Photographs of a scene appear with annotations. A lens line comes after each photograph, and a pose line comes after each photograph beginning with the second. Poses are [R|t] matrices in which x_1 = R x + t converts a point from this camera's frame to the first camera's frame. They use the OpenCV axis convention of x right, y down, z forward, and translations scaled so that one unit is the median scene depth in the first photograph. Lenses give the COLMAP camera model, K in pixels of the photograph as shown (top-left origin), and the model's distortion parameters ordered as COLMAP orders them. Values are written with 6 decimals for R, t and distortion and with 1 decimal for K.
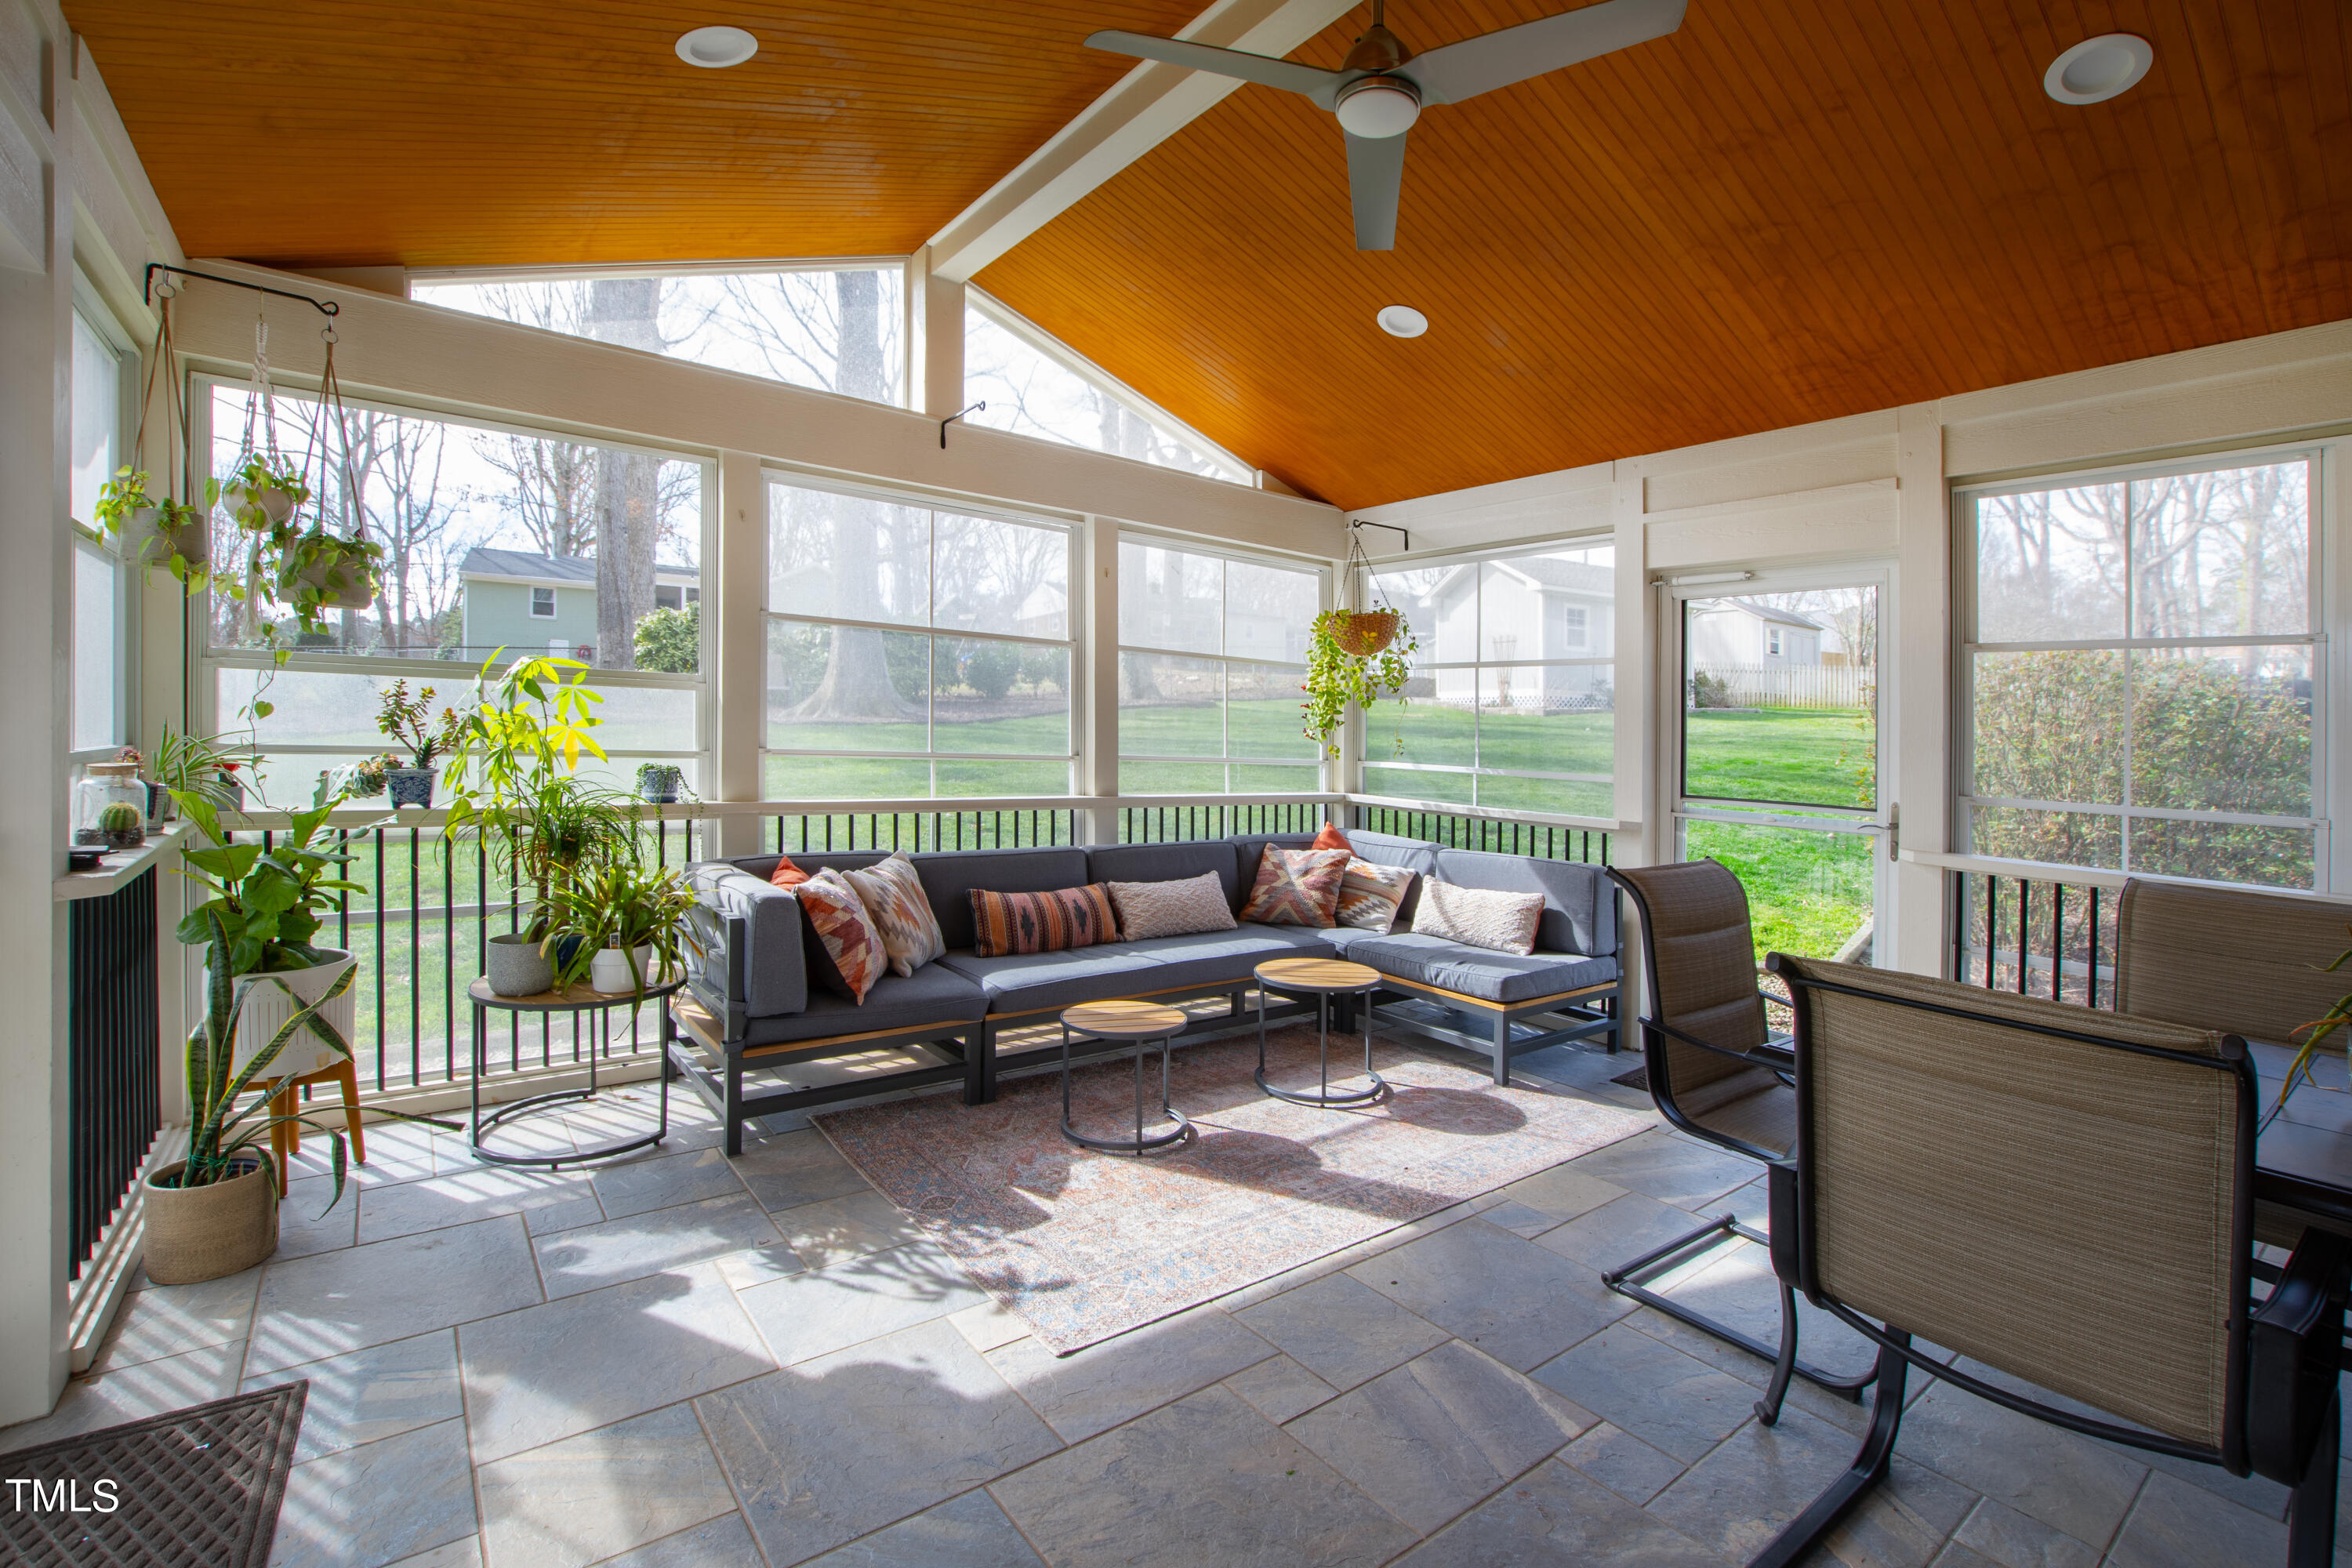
lens RADIAL K [[1039.0, 0, 1164.9], [0, 1039.0, 776.8], [0, 0, 1]] dist [0.000878, -0.000128]
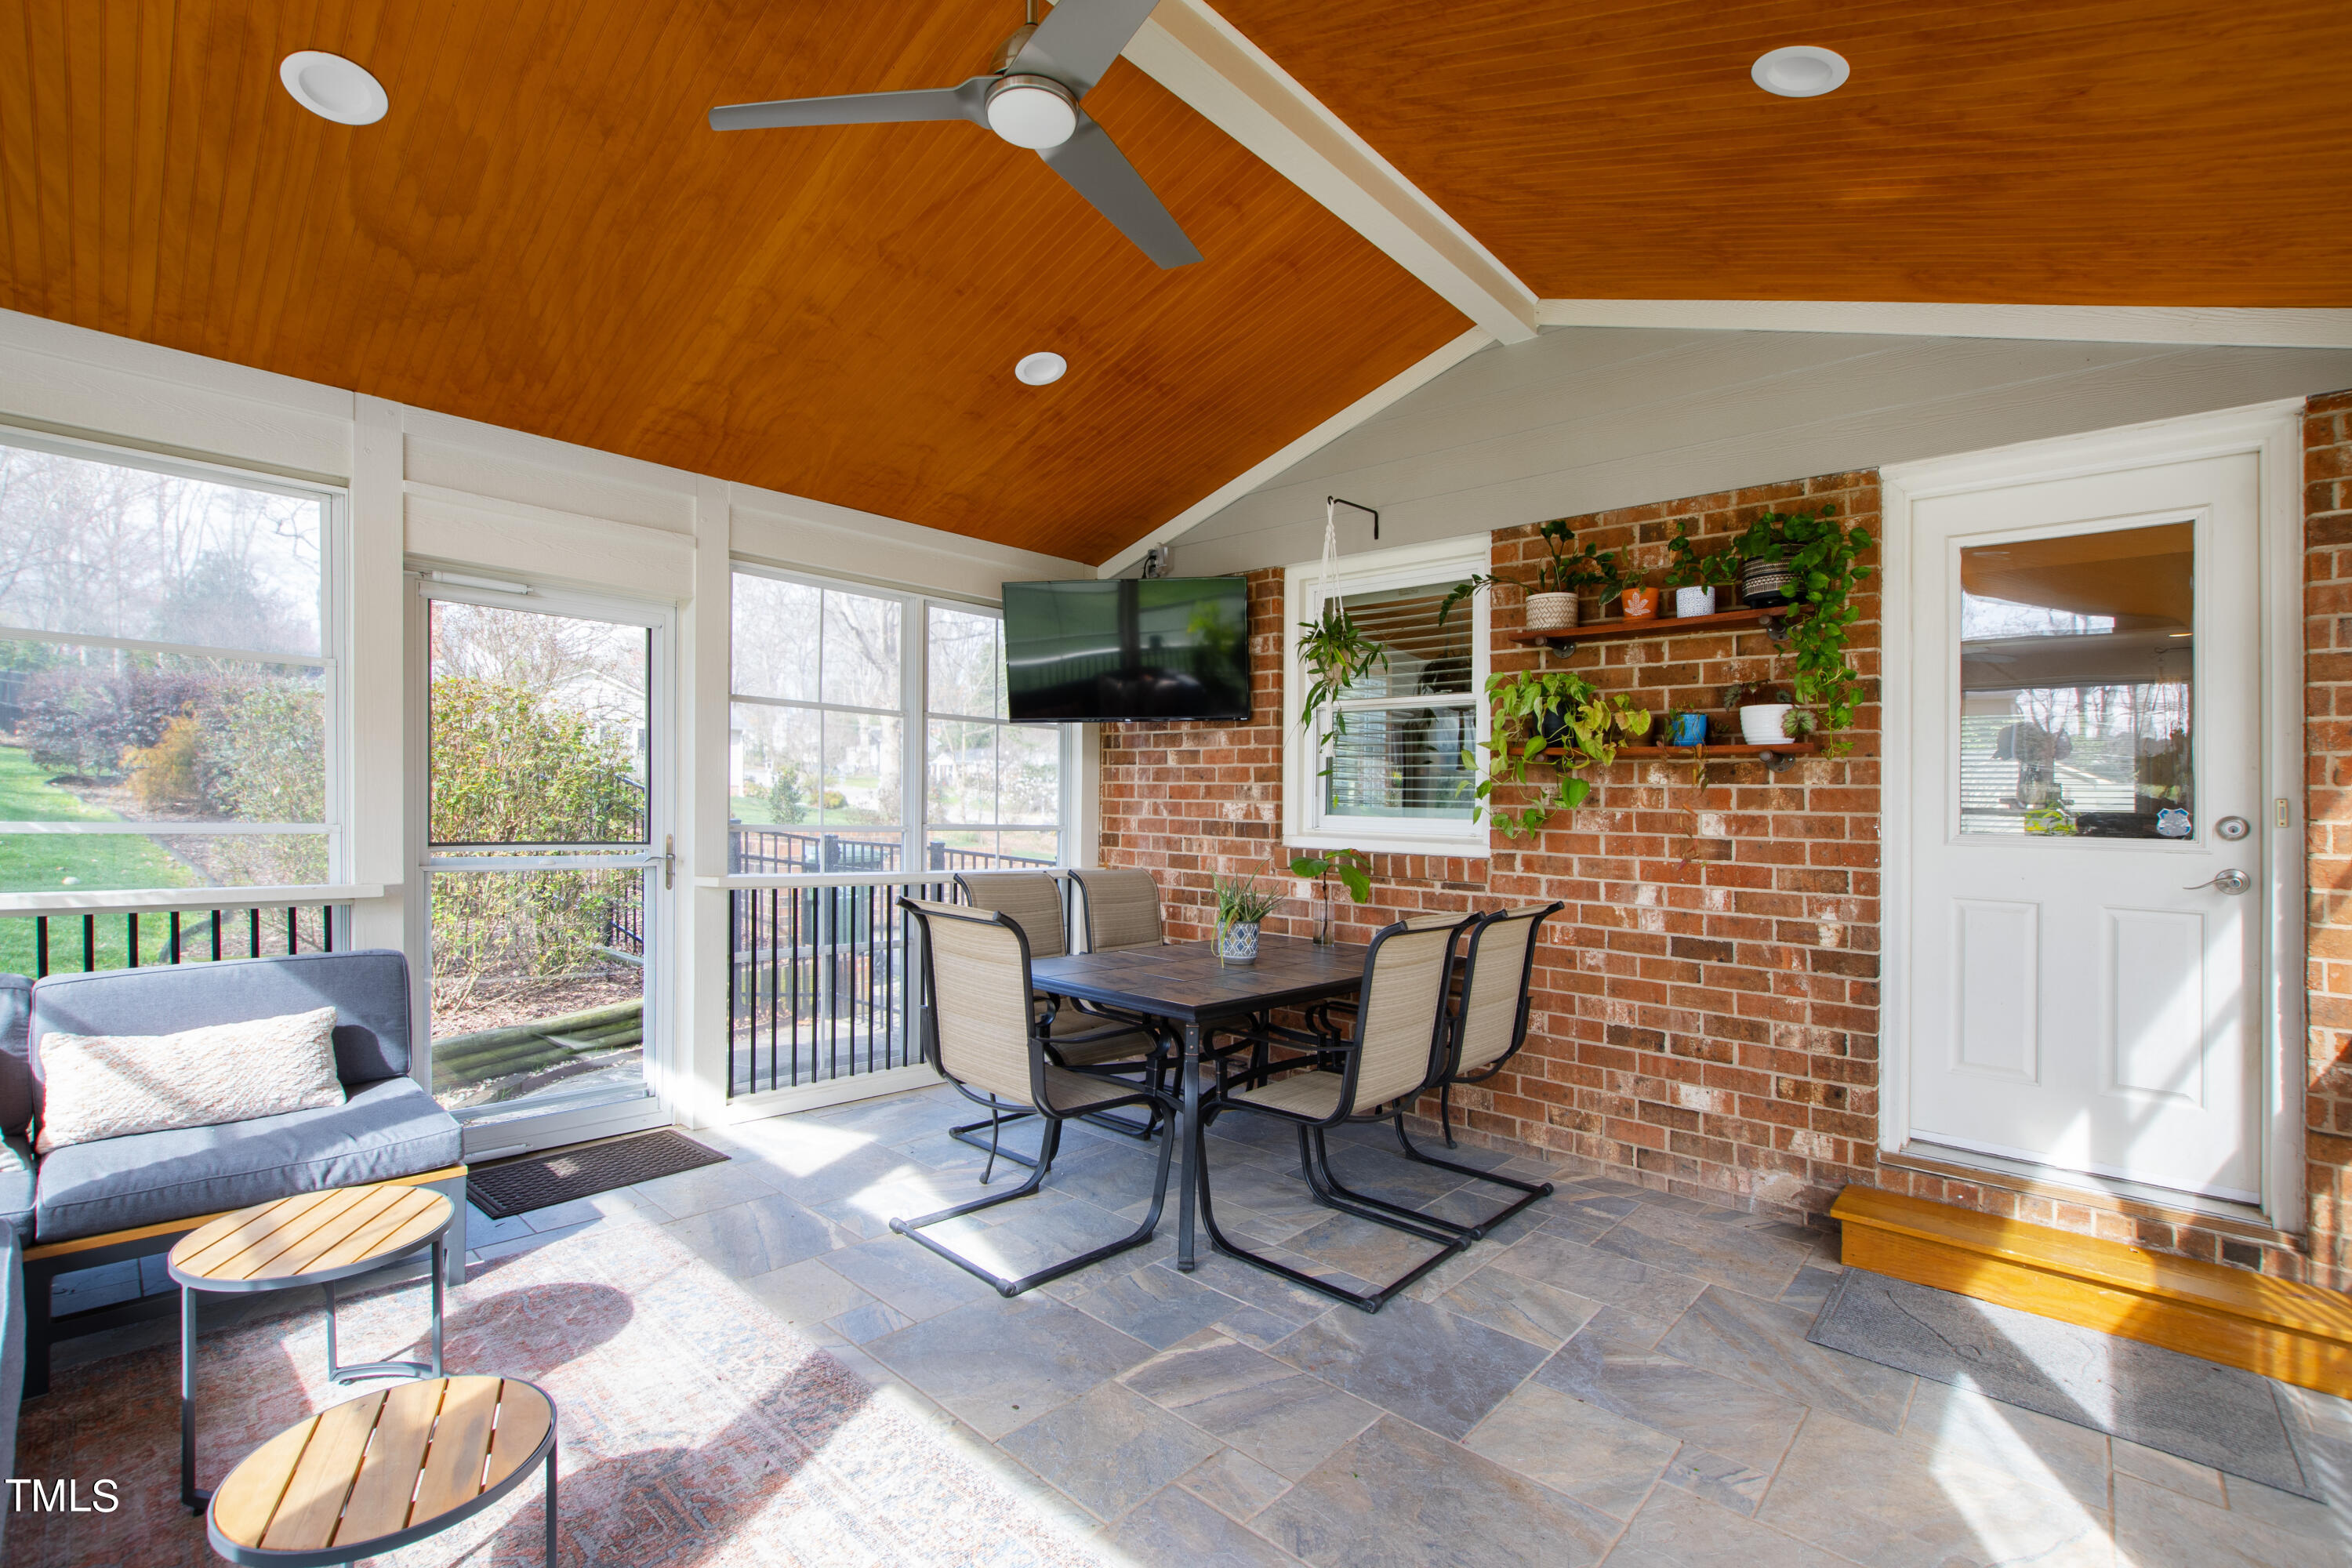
lens RADIAL K [[1087.5, 0, 1181.6], [0, 1087.5, 756.0], [0, 0, 1]] dist [-0.024417, -0.000081]
pose [[-0.175975, 0.001248, 0.984394, -0.516671], [0.009691, 0.999953, 0.000465, -0.056001], [-0.984347, 0.009622, -0.175979, 0.724077]]
